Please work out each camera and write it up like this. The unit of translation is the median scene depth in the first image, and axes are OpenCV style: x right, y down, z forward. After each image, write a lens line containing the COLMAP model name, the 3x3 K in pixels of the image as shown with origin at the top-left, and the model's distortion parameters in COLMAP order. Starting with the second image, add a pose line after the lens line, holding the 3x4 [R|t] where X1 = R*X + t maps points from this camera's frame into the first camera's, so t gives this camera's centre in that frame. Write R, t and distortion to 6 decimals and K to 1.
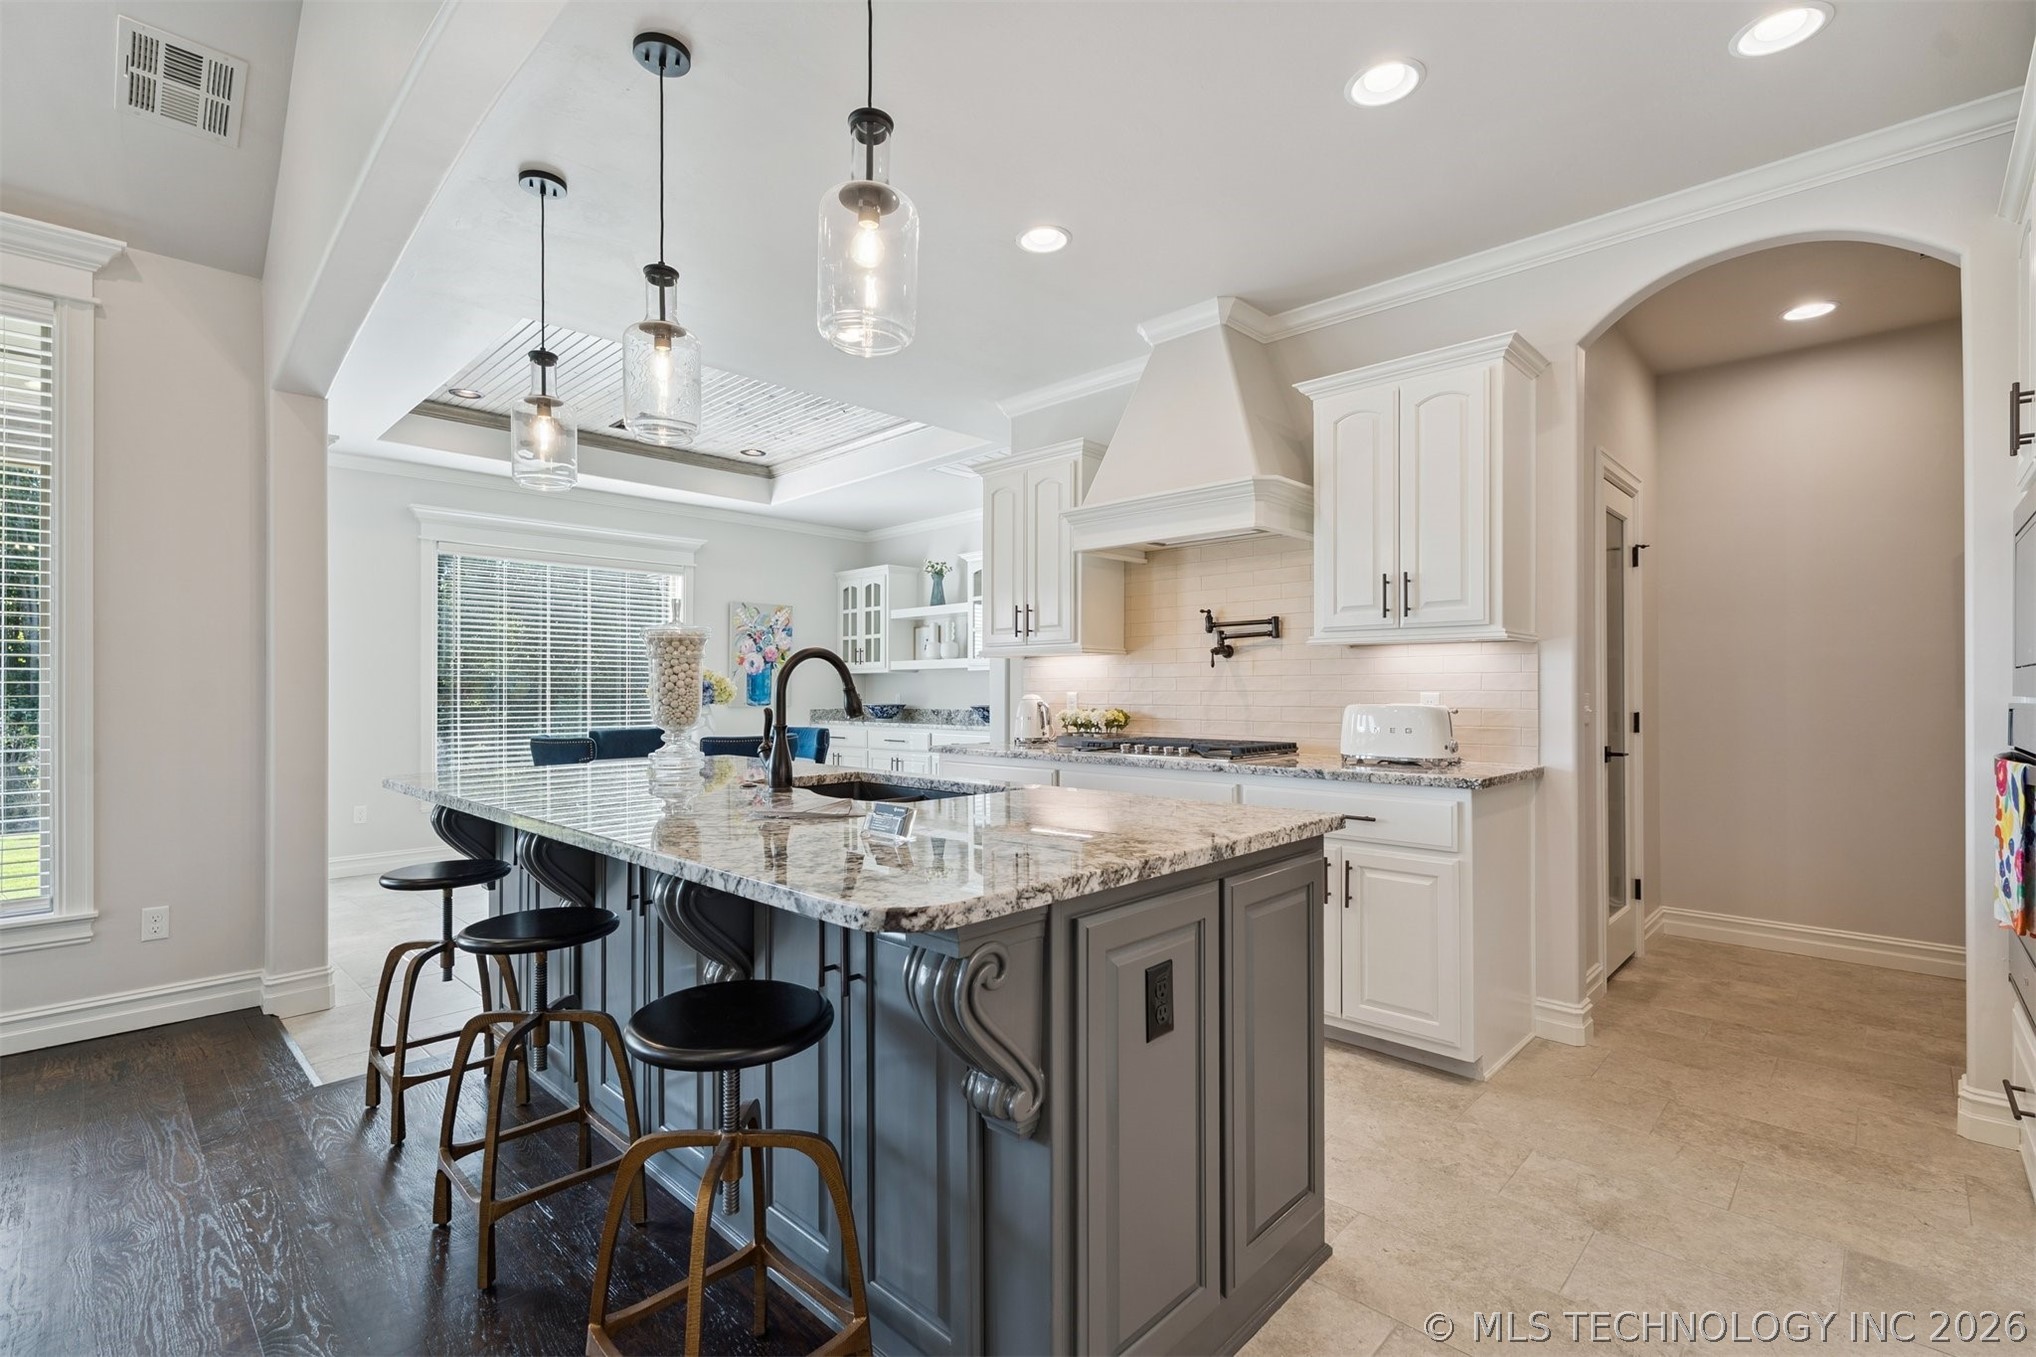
lens RADIAL K [[912.4, 0, 1016.4], [0, 912.4, 686.3], [0, 0, 1]] dist [0.000229, 0.000702]
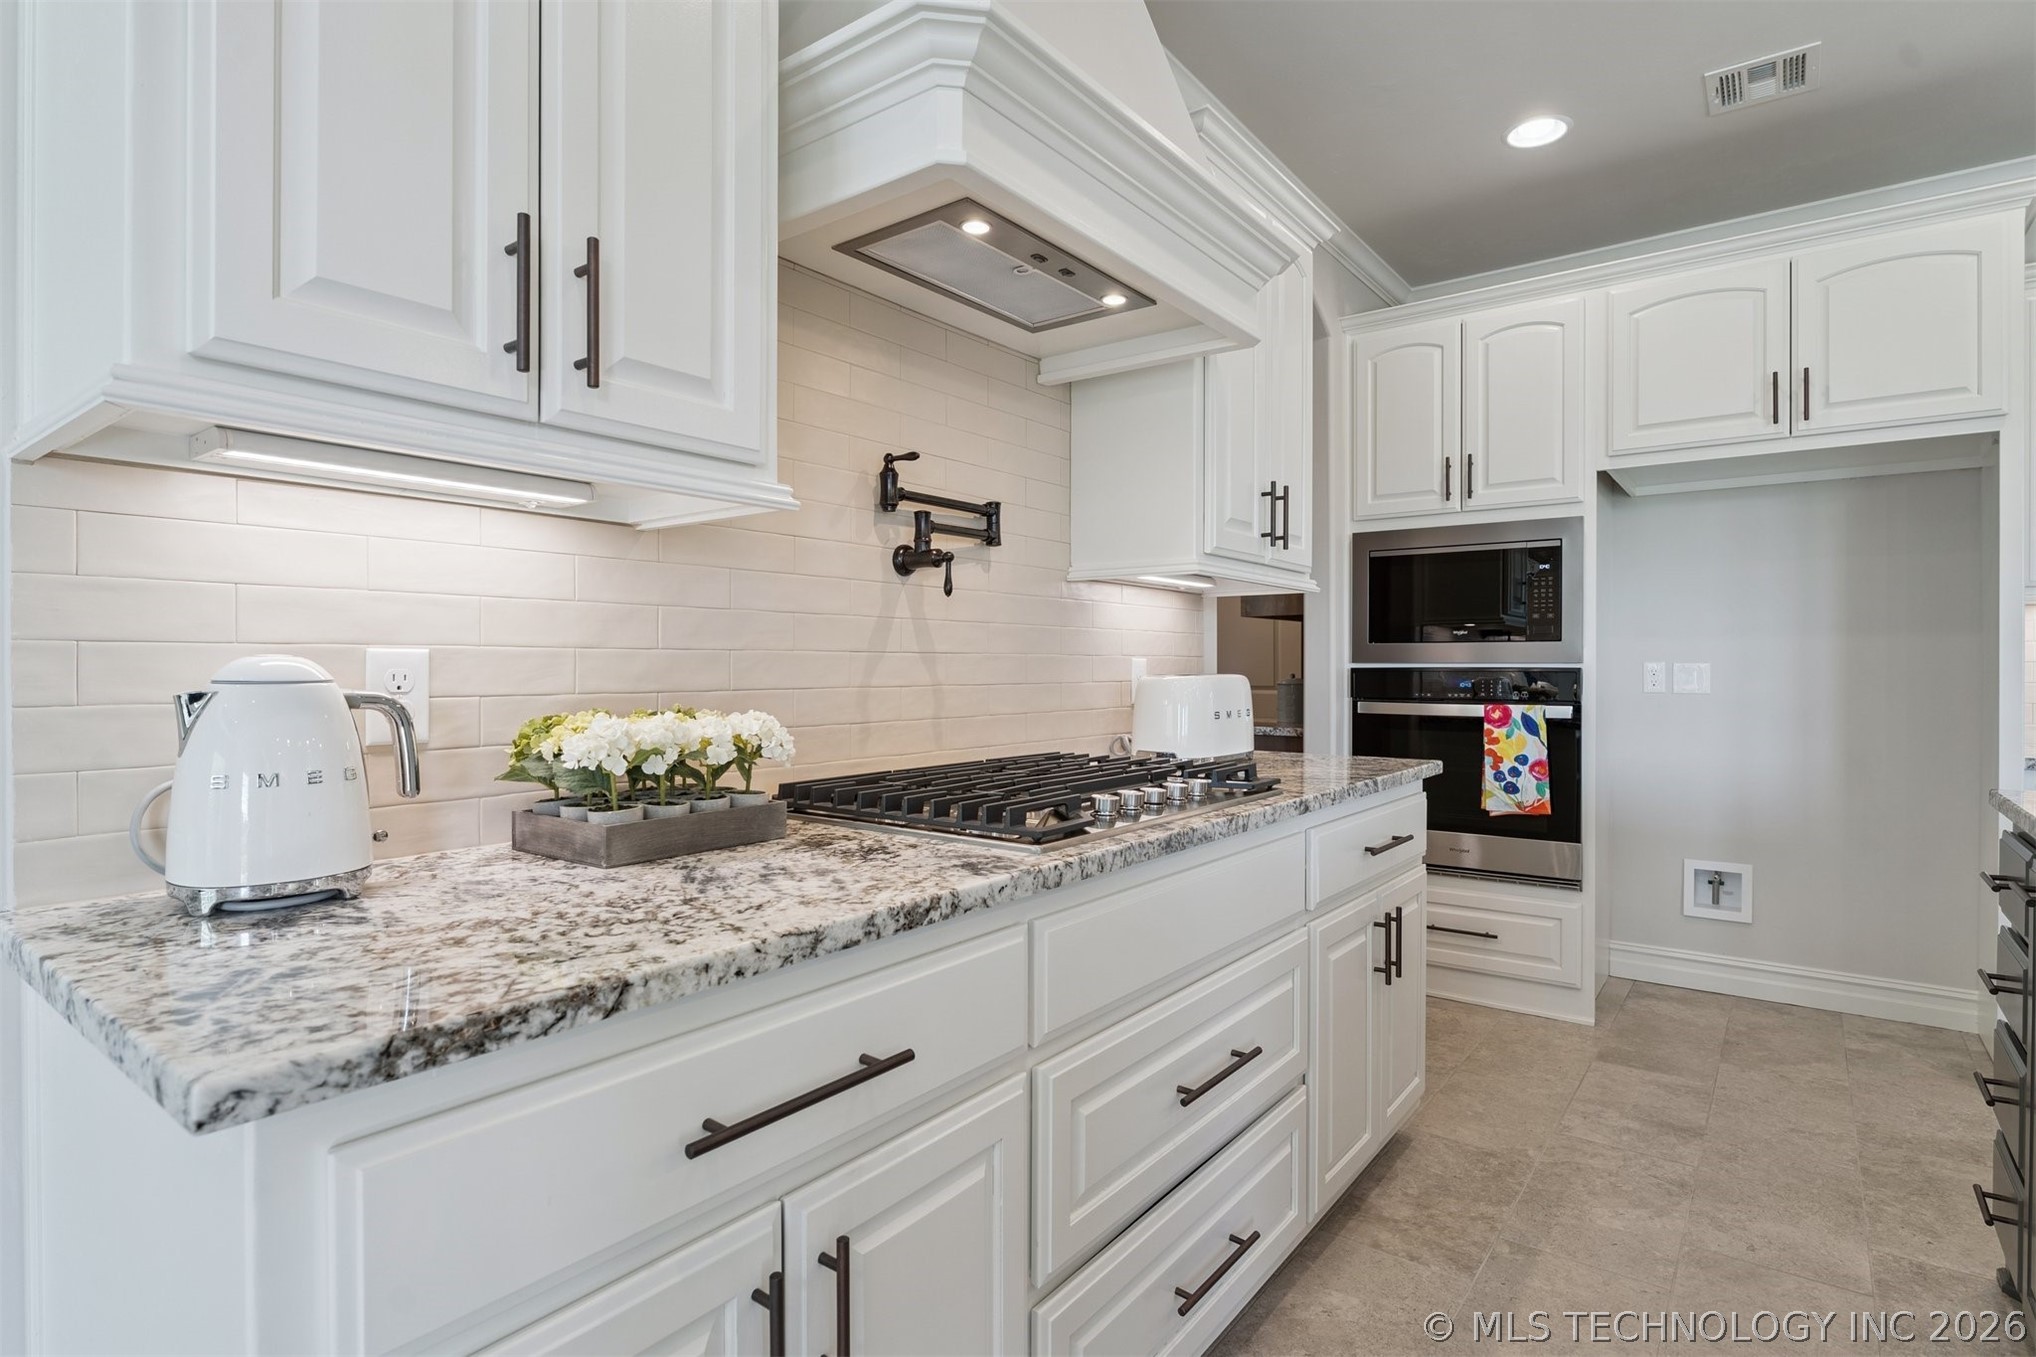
lens RADIAL K [[1052.0, 0, 1018.0], [0, 1052.0, 678.5], [0, 0, 1]] dist [-0.000690, -0.000284]
pose [[-0.110434, -0.014851, 0.993773, -0.282768], [-0.001397, 0.999890, 0.014787, 0.010413], [-0.993883, 0.000245, -0.110442, 1.037225]]
